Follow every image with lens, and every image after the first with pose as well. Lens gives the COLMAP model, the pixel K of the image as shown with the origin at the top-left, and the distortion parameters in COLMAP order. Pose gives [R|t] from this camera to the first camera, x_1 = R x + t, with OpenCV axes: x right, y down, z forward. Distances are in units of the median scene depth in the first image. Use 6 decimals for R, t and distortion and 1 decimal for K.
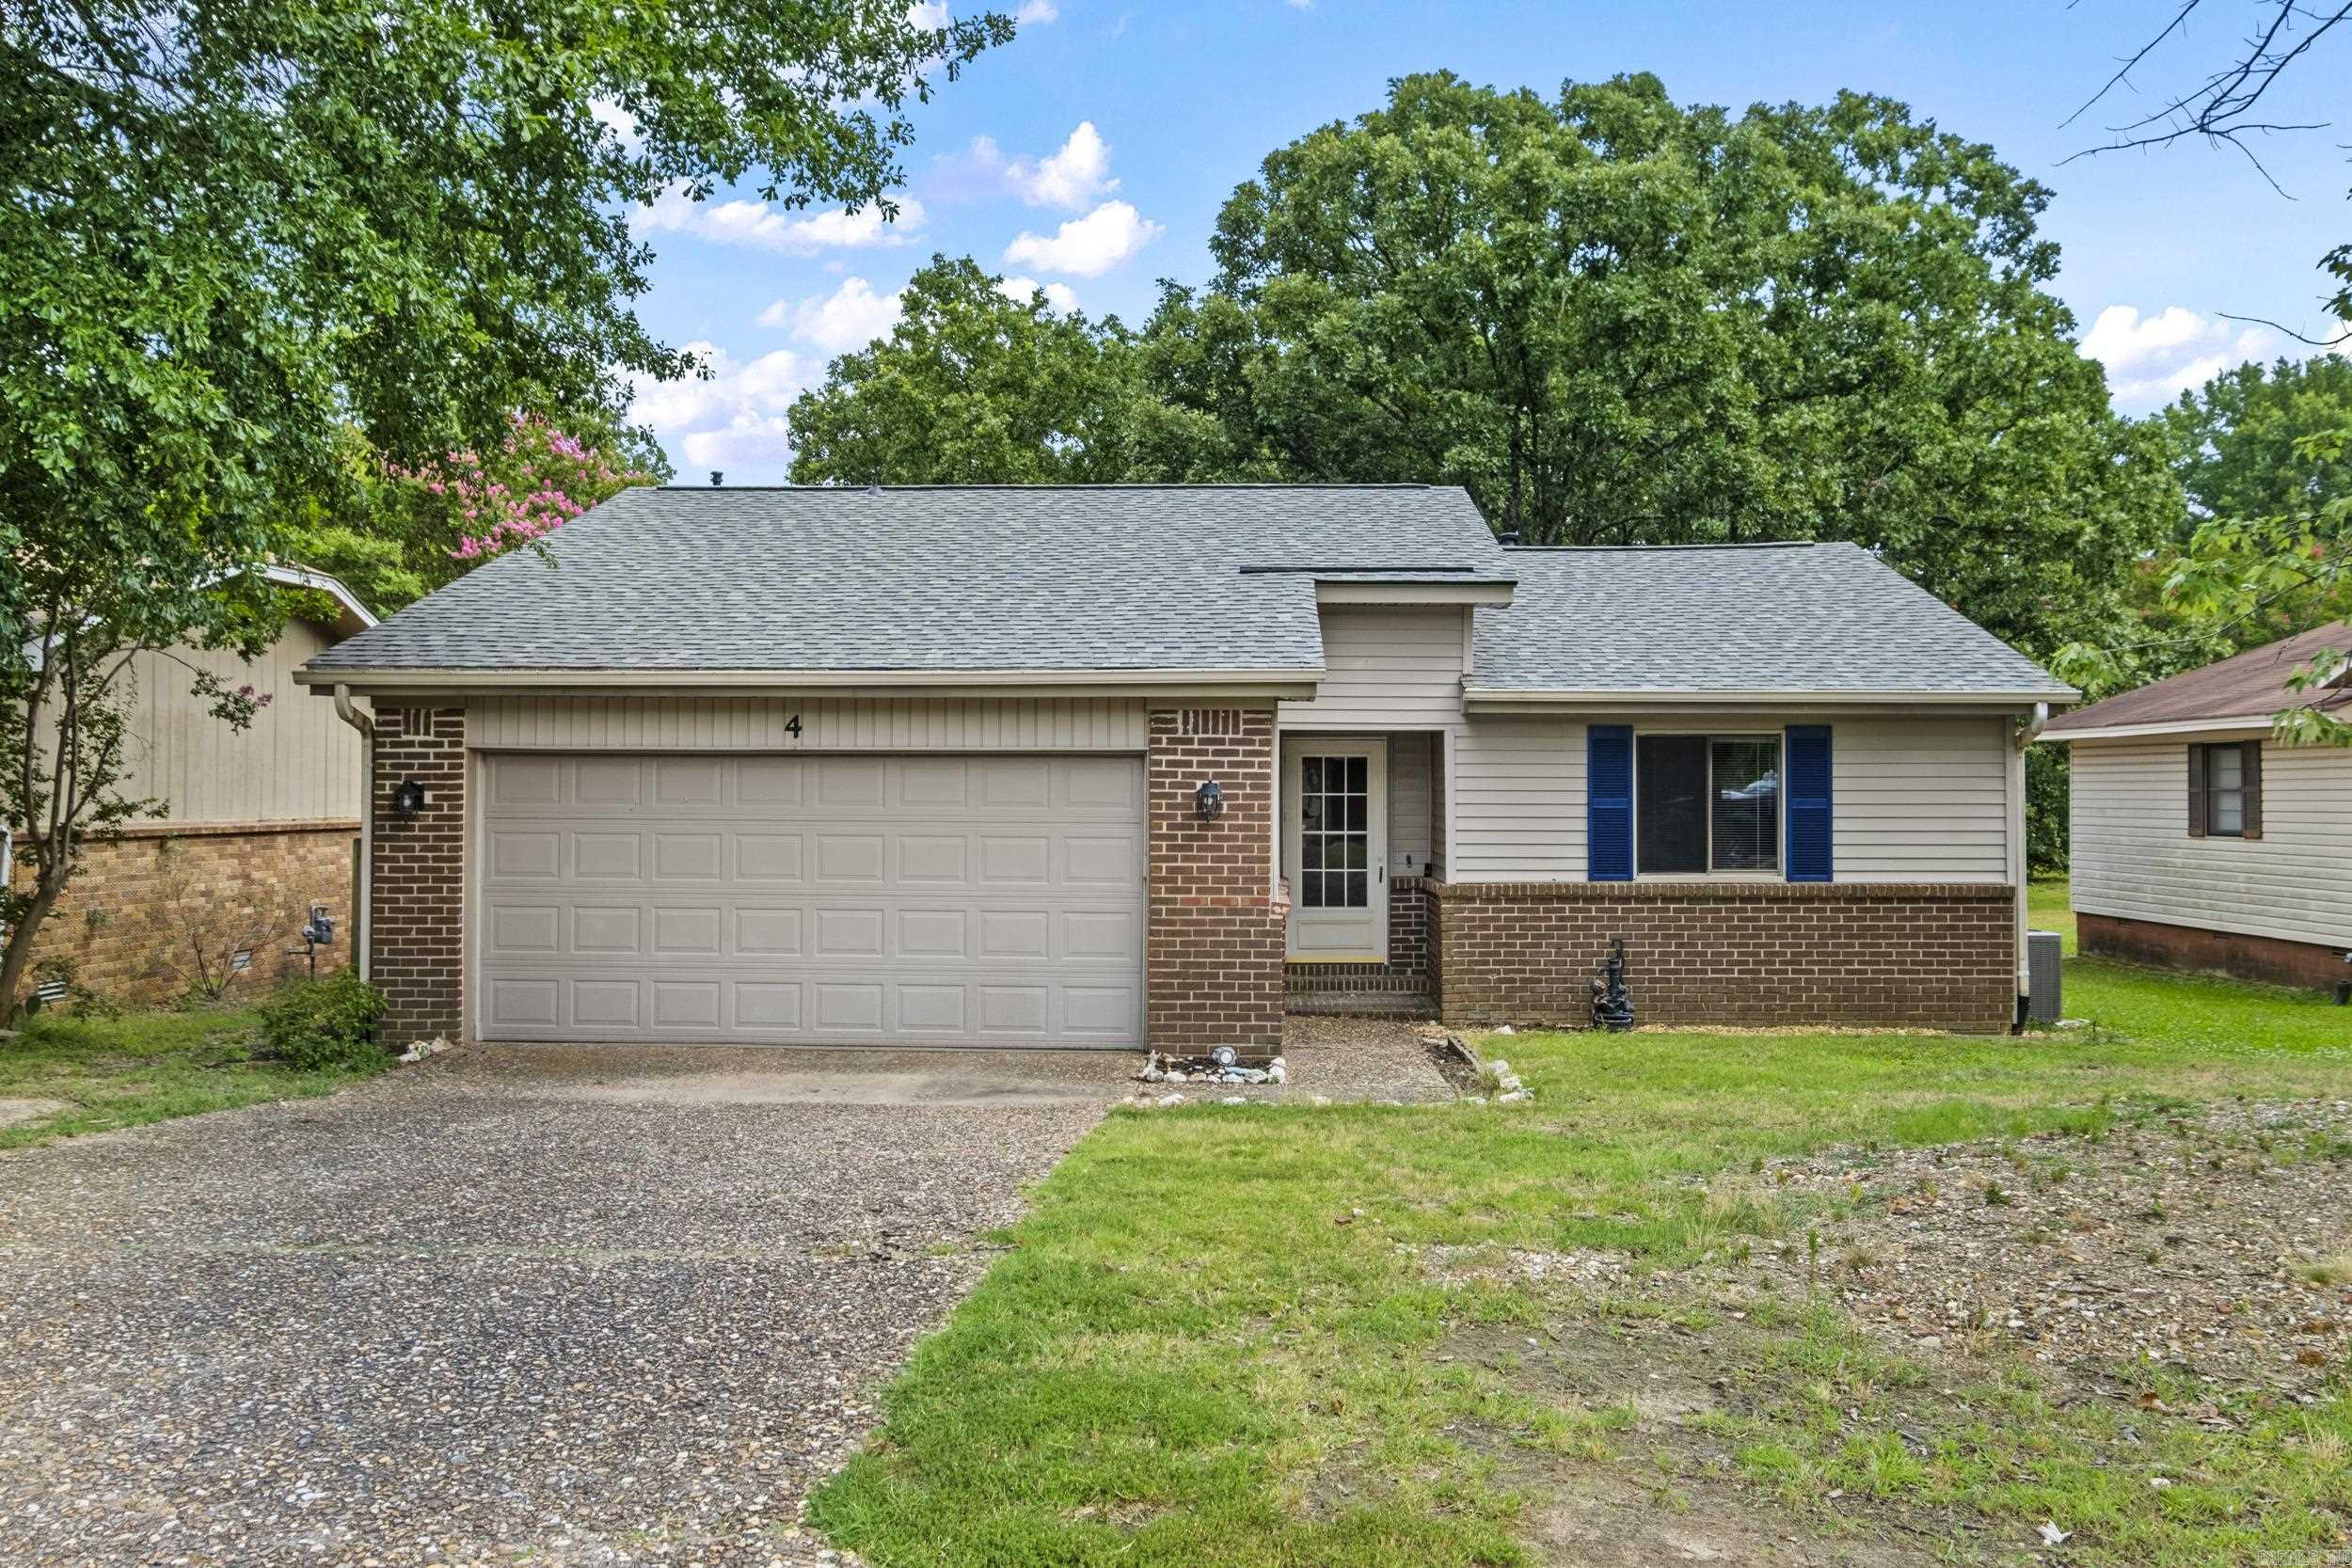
lens RADIAL K [[1865.2, 0, 1181.2], [0, 1865.2, 774.6], [0, 0, 1]] dist [0.007020, 0.002056]
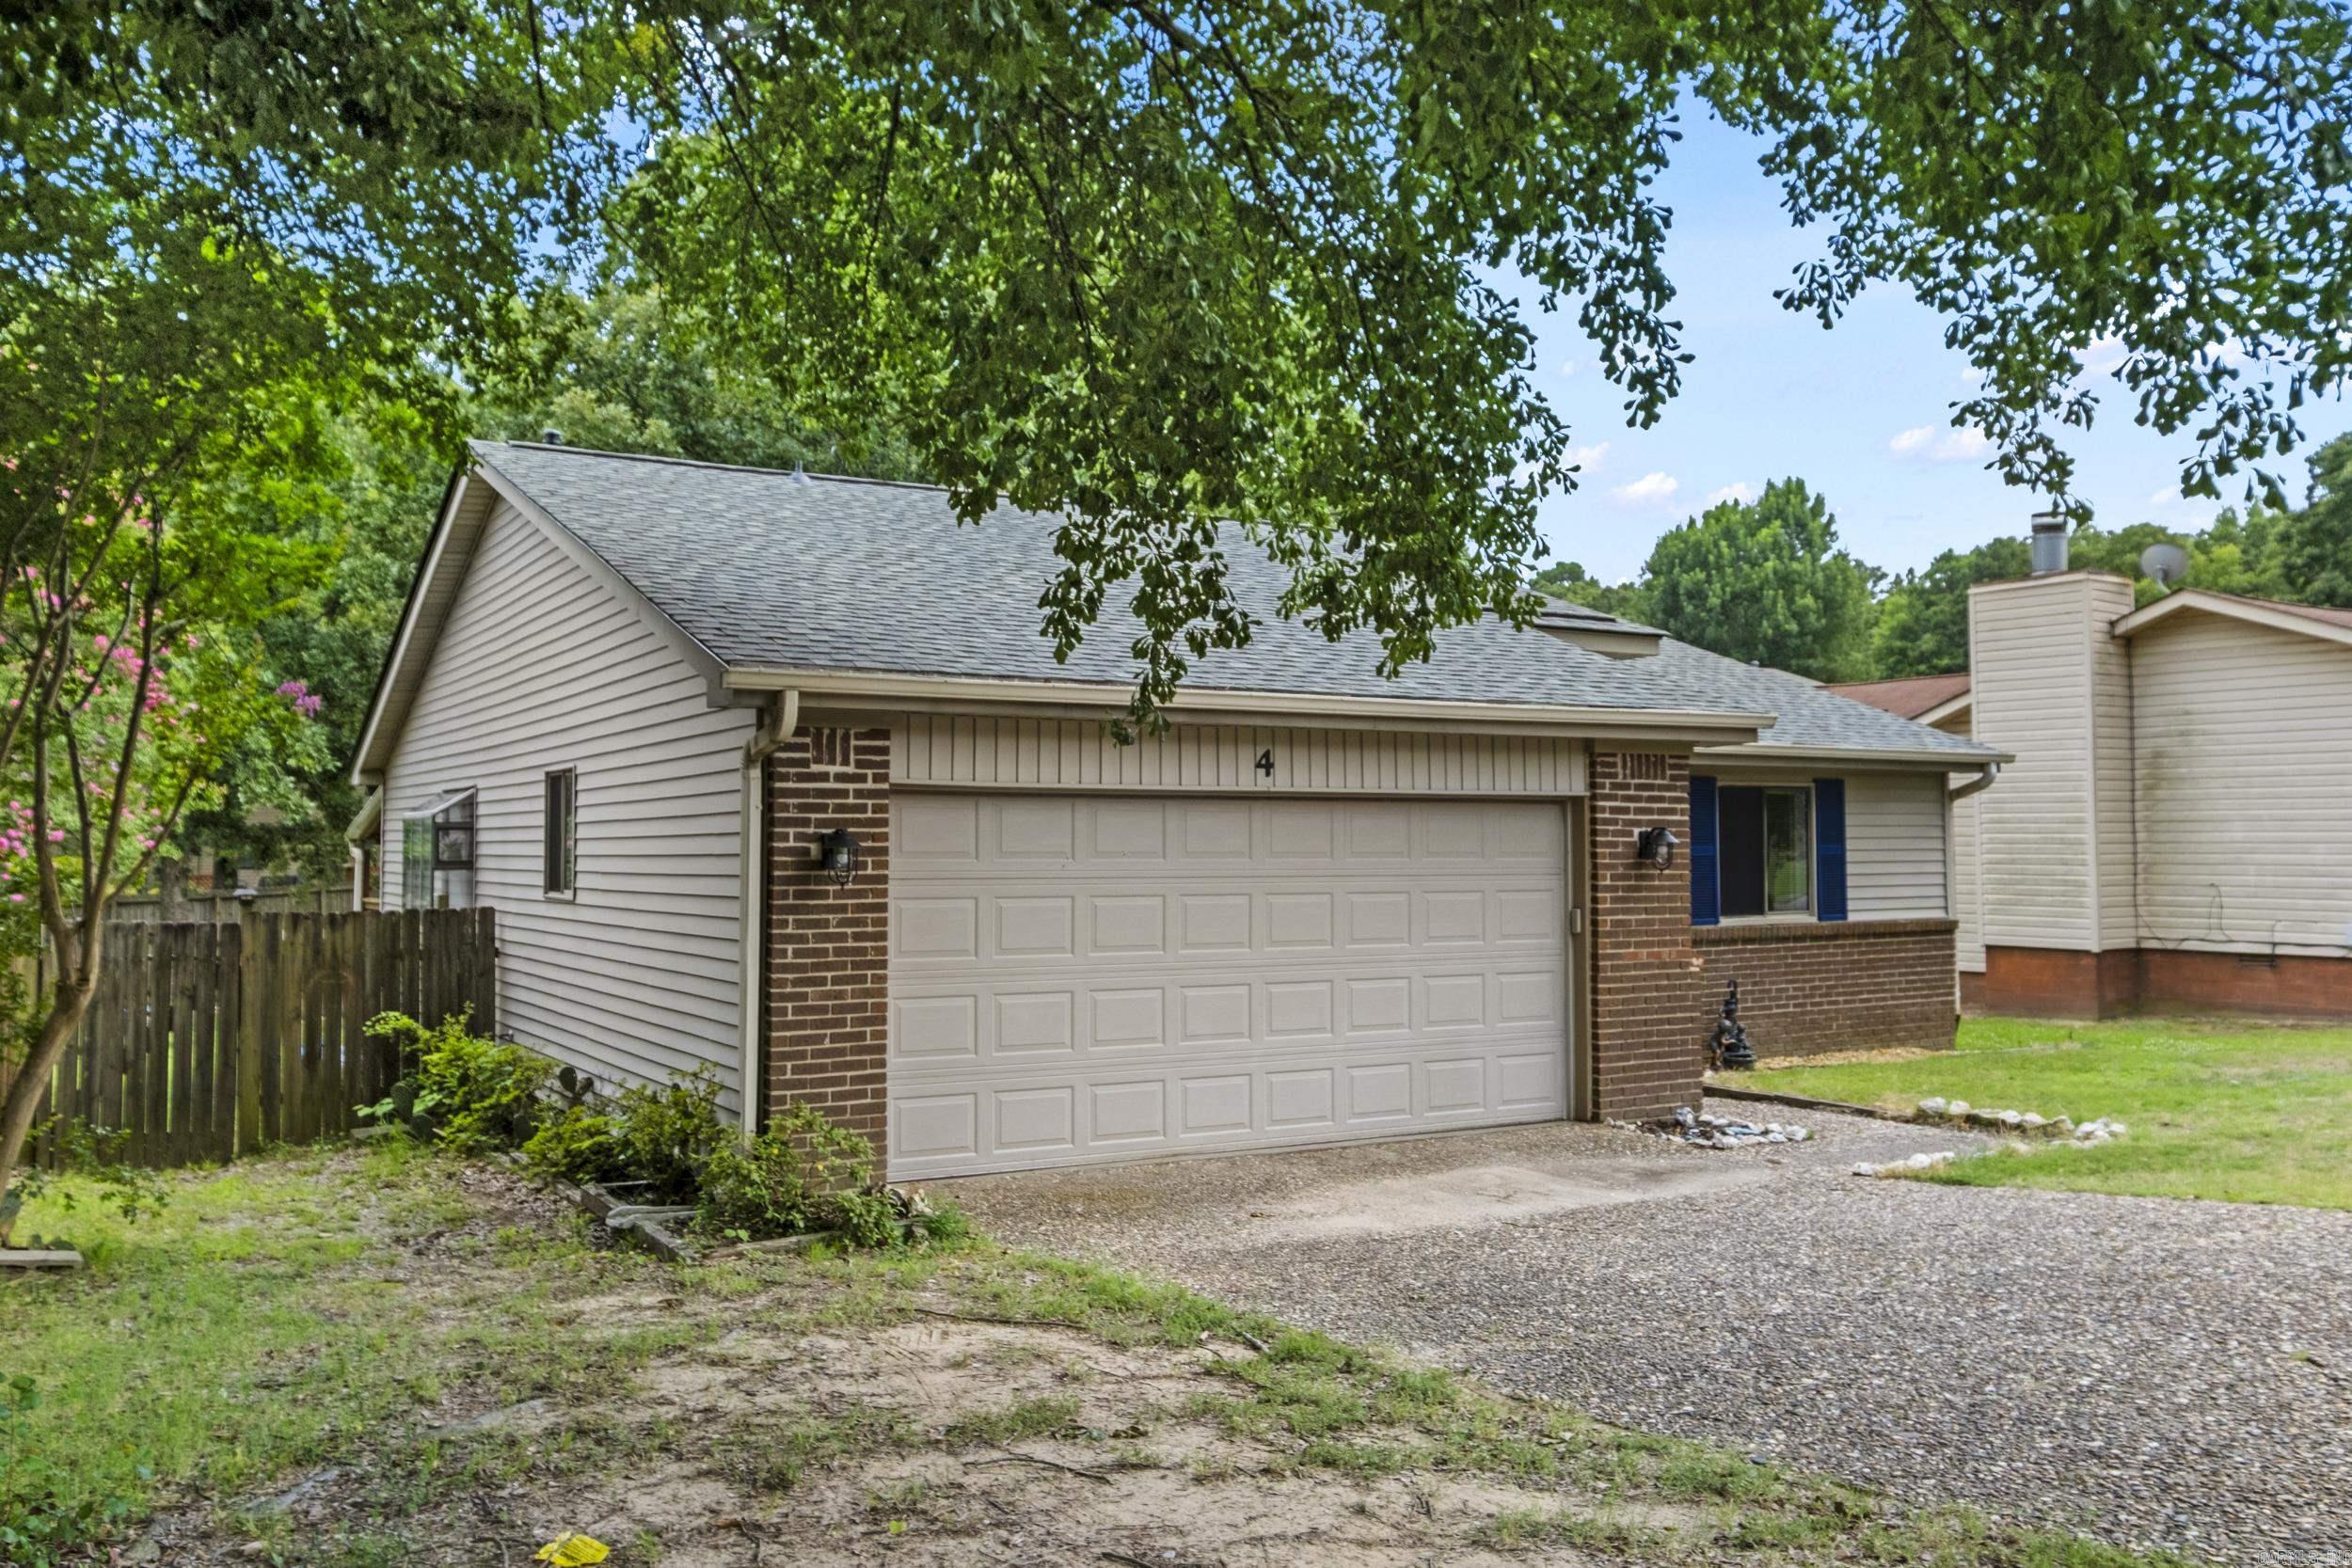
lens RADIAL K [[1865.2, 0, 1176.1], [0, 1865.2, 793.7], [0, 0, 1]] dist [0.007020, 0.002056]
pose [[0.845003, 0.010138, 0.534666, -0.583347], [-0.000524, 0.999836, -0.018129, 0.002500], [-0.534762, 0.015039, 0.844869, 0.275671]]
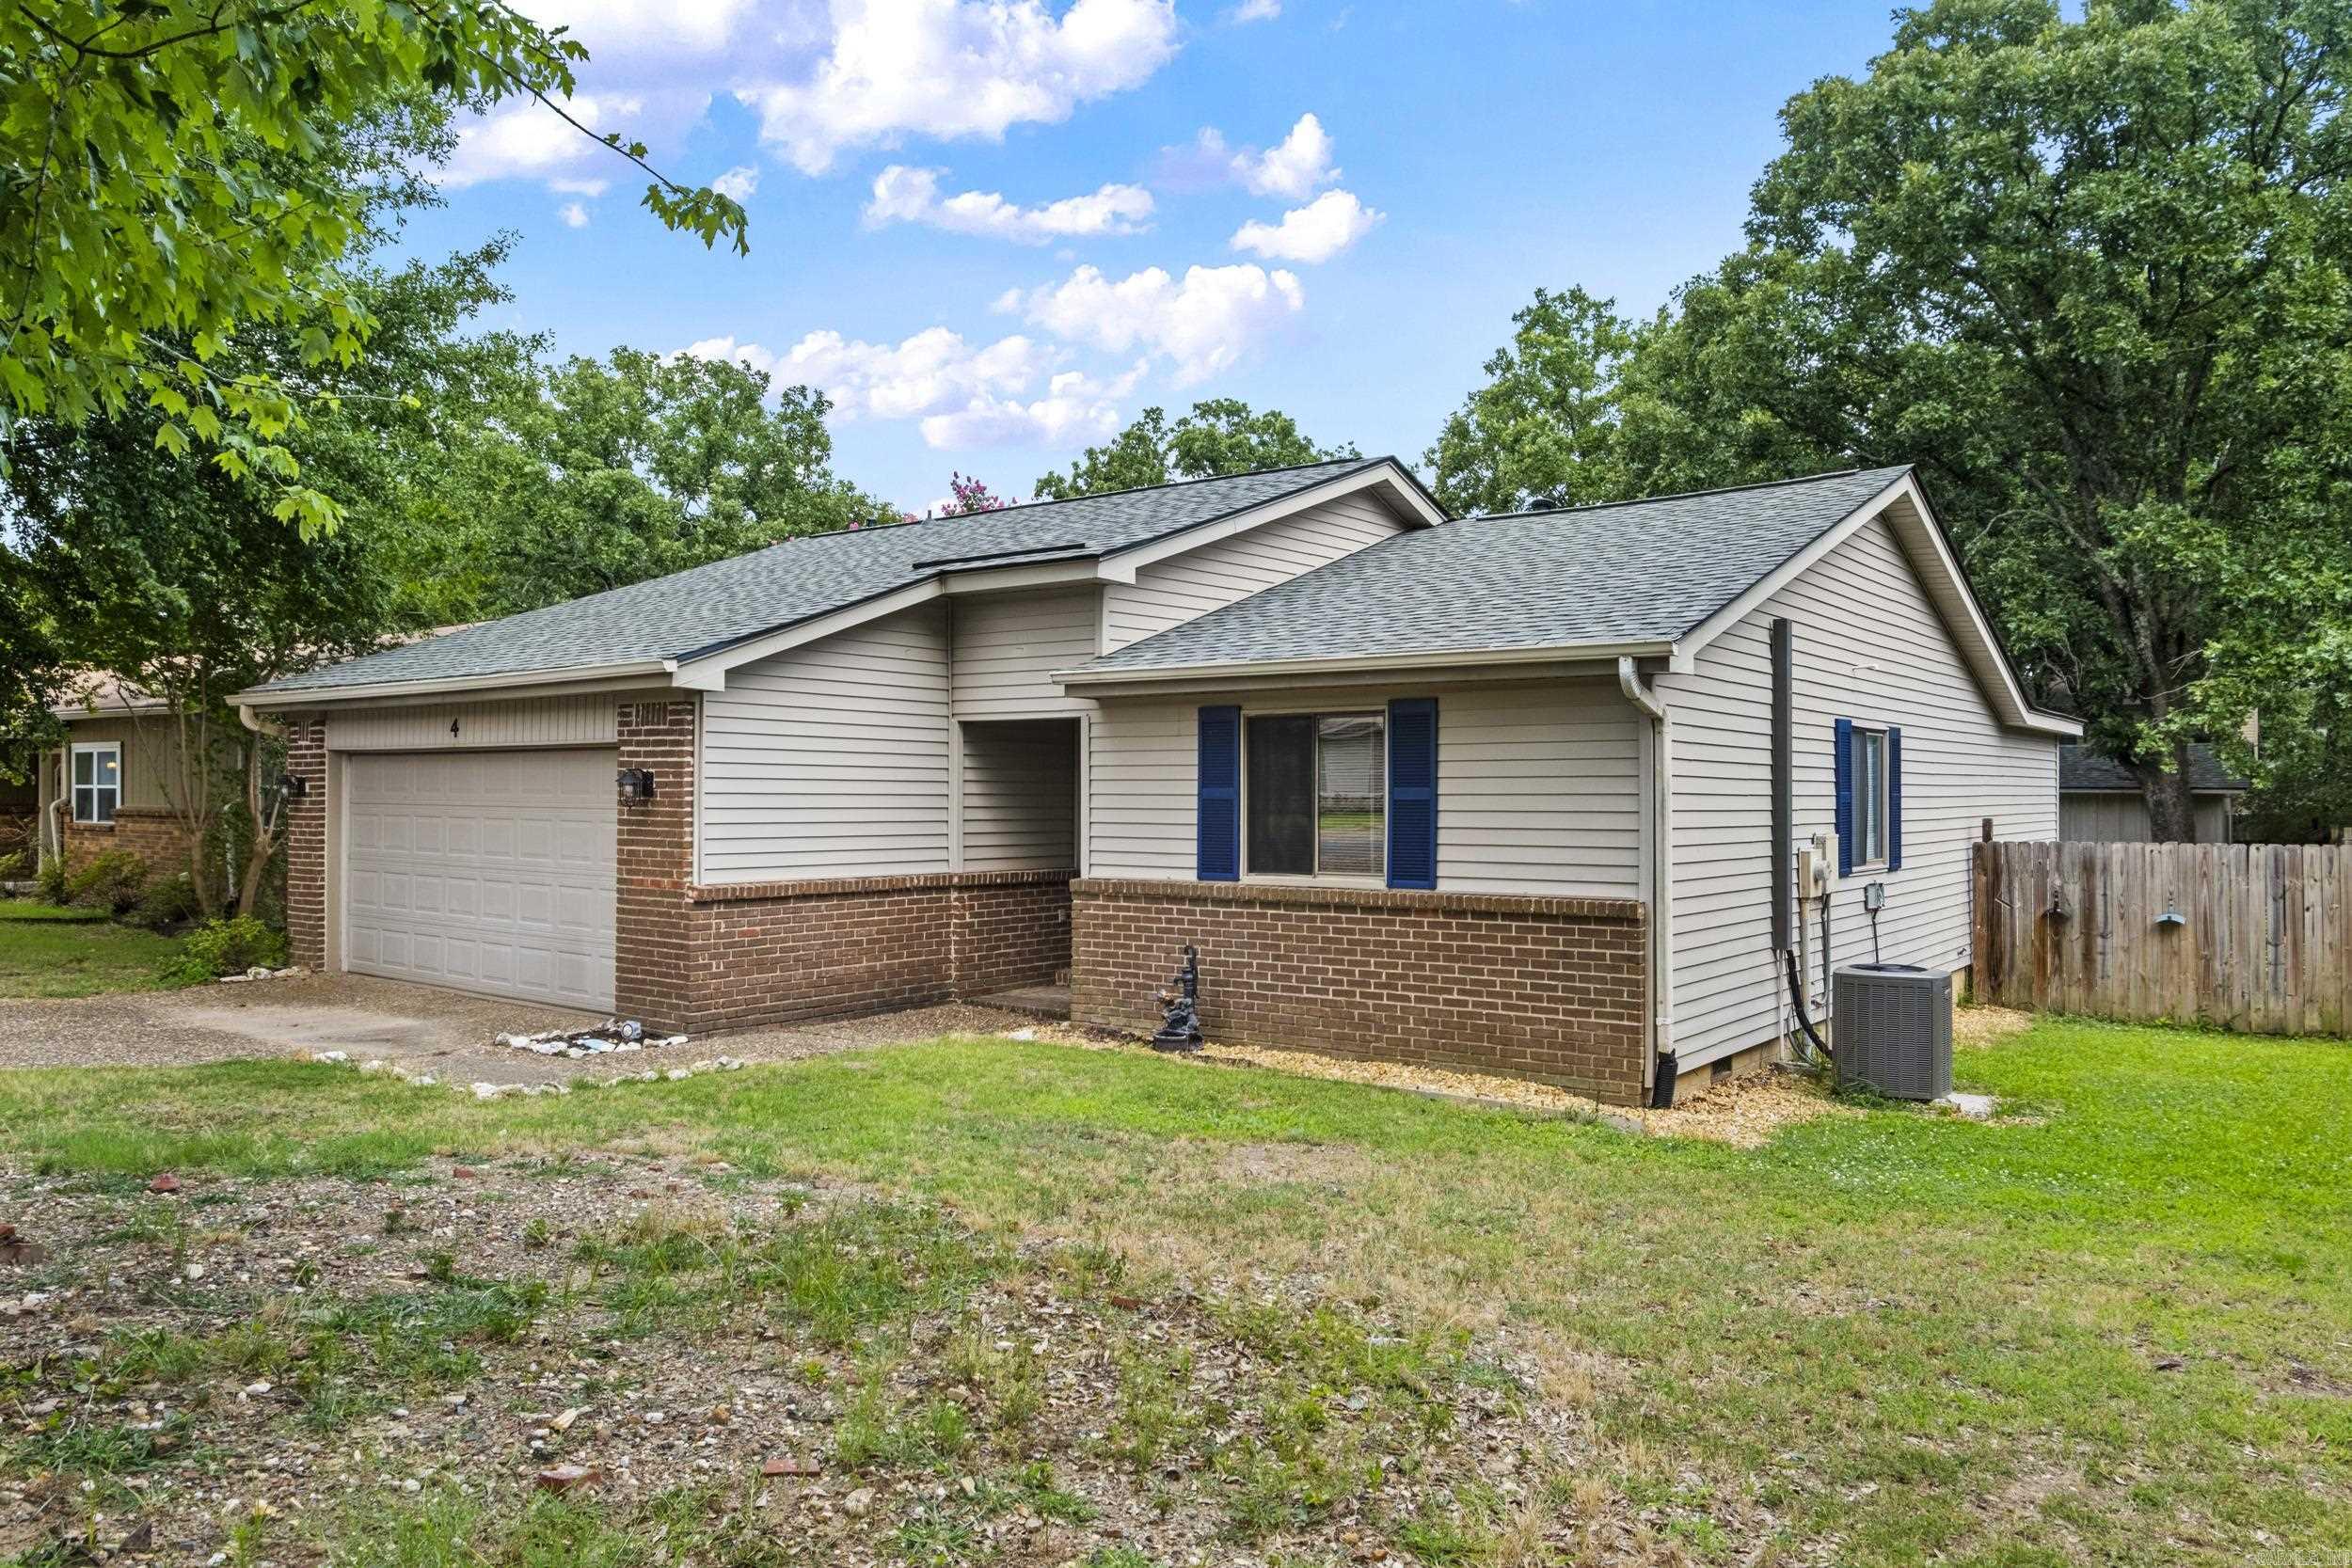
lens RADIAL K [[1623.2, 0, 1170.7], [0, 1623.2, 785.2], [0, 0, 1]] dist [-0.014364, -0.001968]
pose [[0.808594, -0.003888, -0.588354, 0.671616], [0.003193, 0.999992, -0.002221, 0.012962], [0.588358, -0.000083, 0.808600, 0.361952]]
